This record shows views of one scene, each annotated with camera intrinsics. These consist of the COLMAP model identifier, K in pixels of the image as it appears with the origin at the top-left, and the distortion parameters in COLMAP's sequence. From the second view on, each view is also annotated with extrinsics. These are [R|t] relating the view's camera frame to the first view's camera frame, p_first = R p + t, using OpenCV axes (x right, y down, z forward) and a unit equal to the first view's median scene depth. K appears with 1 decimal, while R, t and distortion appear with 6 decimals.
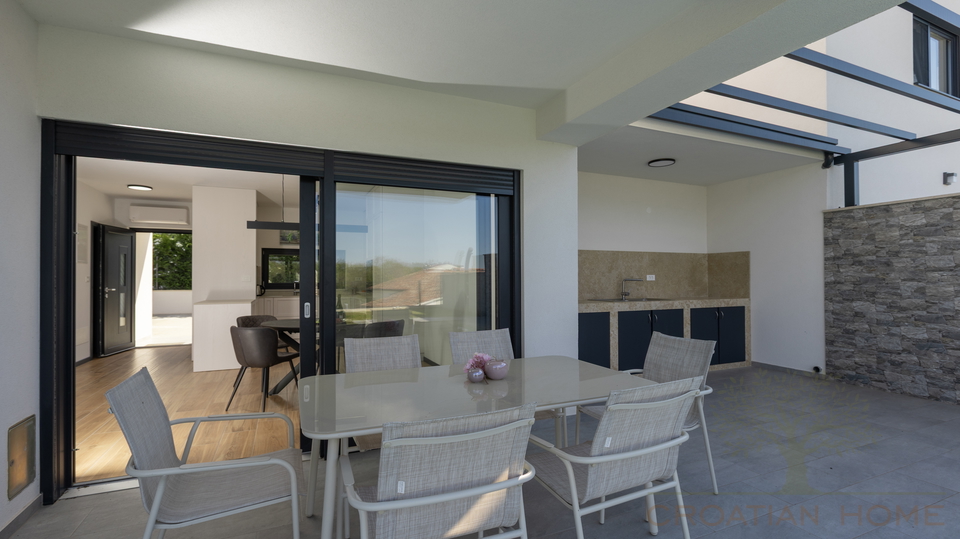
lens RADIAL K [[425.3, 0, 489.6], [0, 425.3, 274.8], [0, 0, 1]] dist [0.019944, 0.000025]
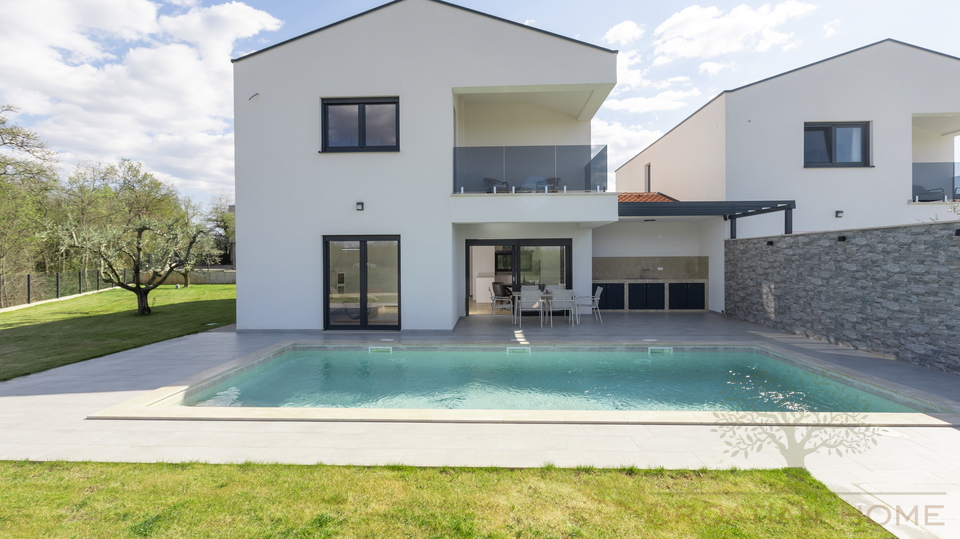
lens RADIAL K [[435.0, 0, 474.3], [0, 435.0, 259.7], [0, 0, 1]] dist [-0.000904, -0.000142]
pose [[0.881818, -0.003524, -0.471576, 0.609663], [0.007528, 0.999950, 0.006604, -0.063426], [0.471529, -0.009374, 0.881801, -1.423593]]
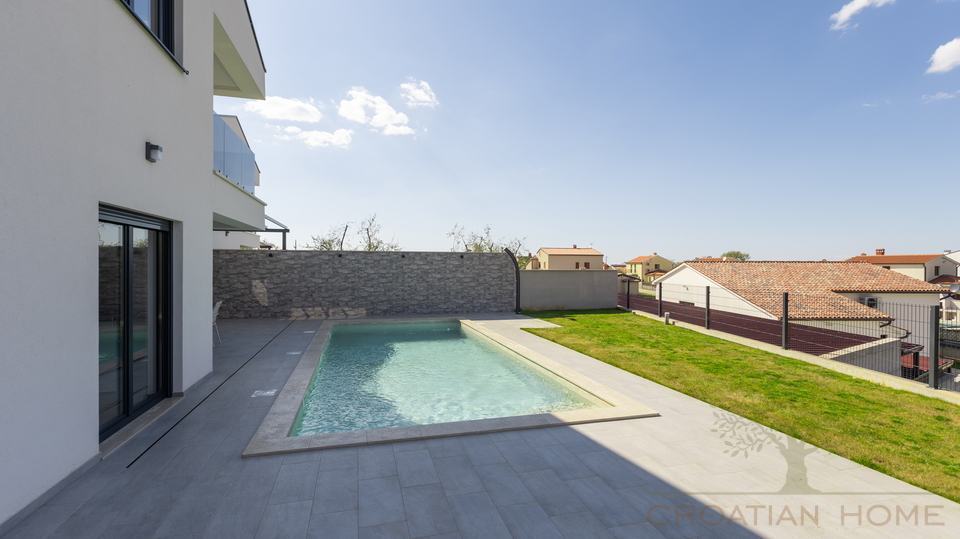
lens RADIAL K [[435.9, 0, 480.0], [0, 435.9, 269.5], [0, 0, 1]] dist [-0.000950, -0.000104]
pose [[0.165604, -0.002836, 0.986188, -1.216421], [-0.007802, 0.999961, 0.004185, -0.050383], [-0.986161, -0.008388, 0.165576, -0.871423]]
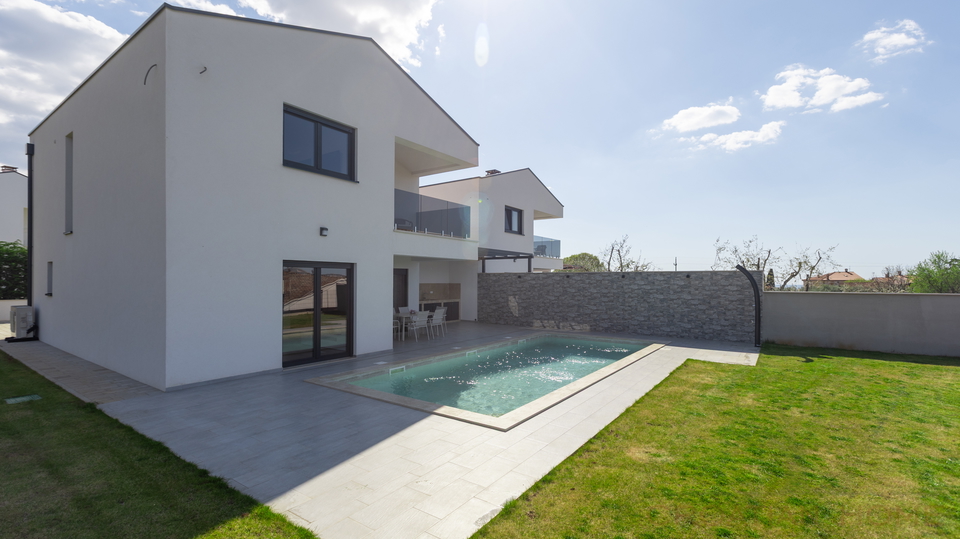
lens RADIAL K [[437.4, 0, 467.9], [0, 437.4, 280.5], [0, 0, 1]] dist [-0.004168, -0.000134]
pose [[0.878972, 0.004363, 0.476853, -0.858749], [-0.007326, 0.999964, 0.004354, -0.092456], [-0.476816, -0.007320, 0.878973, -1.818045]]
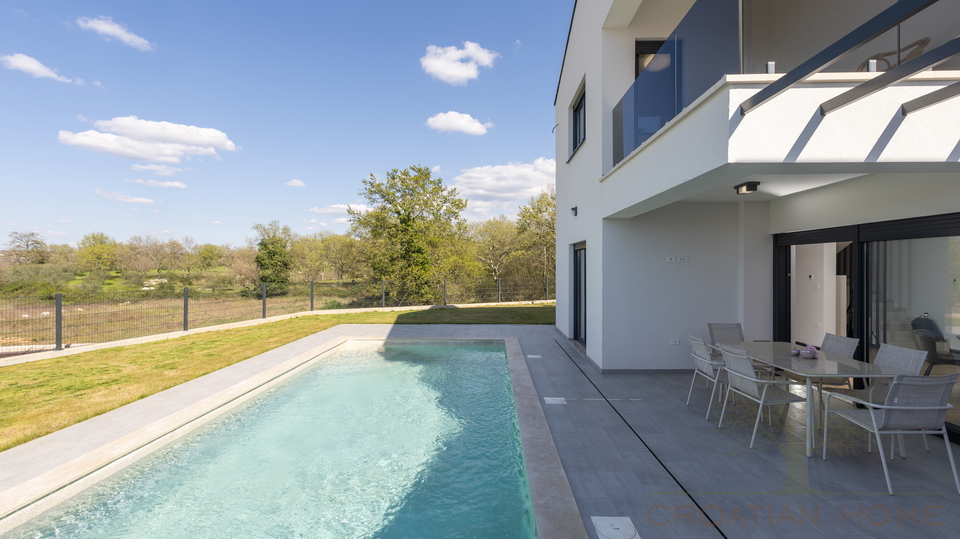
lens RADIAL K [[423.7, 0, 477.7], [0, 423.7, 270.7], [0, 0, 1]] dist [-0.000264, -0.000221]
pose [[-0.456469, 0.011542, -0.889665, 0.925699], [0.007173, 0.999931, 0.009292, -0.068017], [0.889710, -0.002140, -0.456520, 0.211714]]
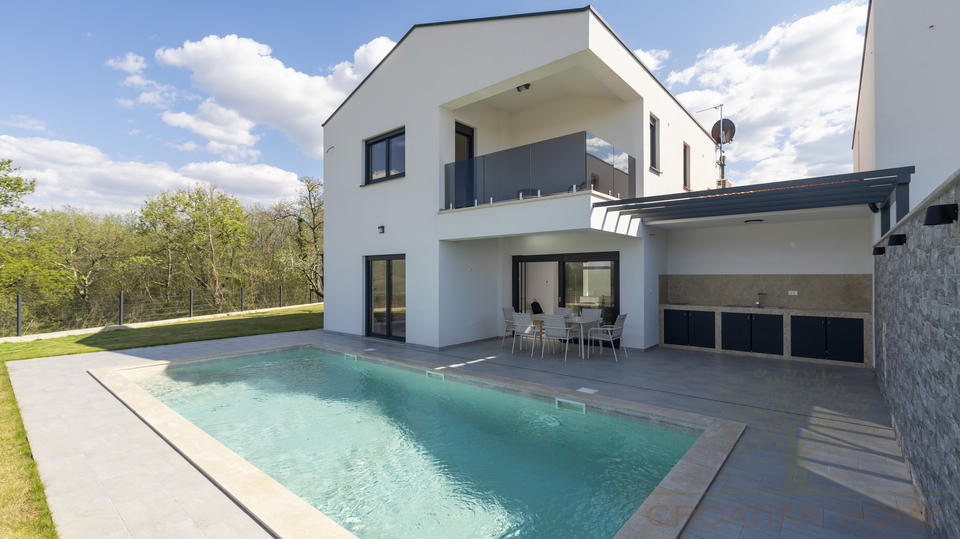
lens RADIAL K [[423.7, 0, 477.7], [0, 423.7, 270.7], [0, 0, 1]] dist [-0.000264, -0.000221]
pose [[0.405531, -0.011274, -0.914012, 1.279400], [0.006833, 0.999933, -0.009302, -0.062473], [0.914056, -0.002473, 0.405581, -0.526428]]
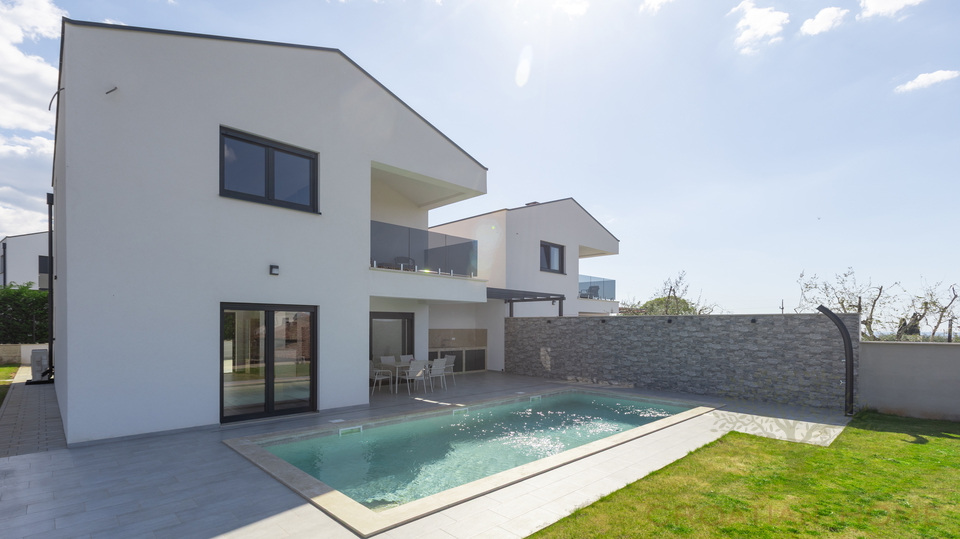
lens RADIAL K [[450.1, 0, 465.5], [0, 450.1, 322.4], [0, 0, 1]] dist [0.011956, -0.013485]
pose [[0.950978, 0.008404, 0.309143, -0.428443], [-0.008028, 0.999965, -0.002486, -0.092159], [-0.309153, -0.000118, 0.951012, -1.736383]]
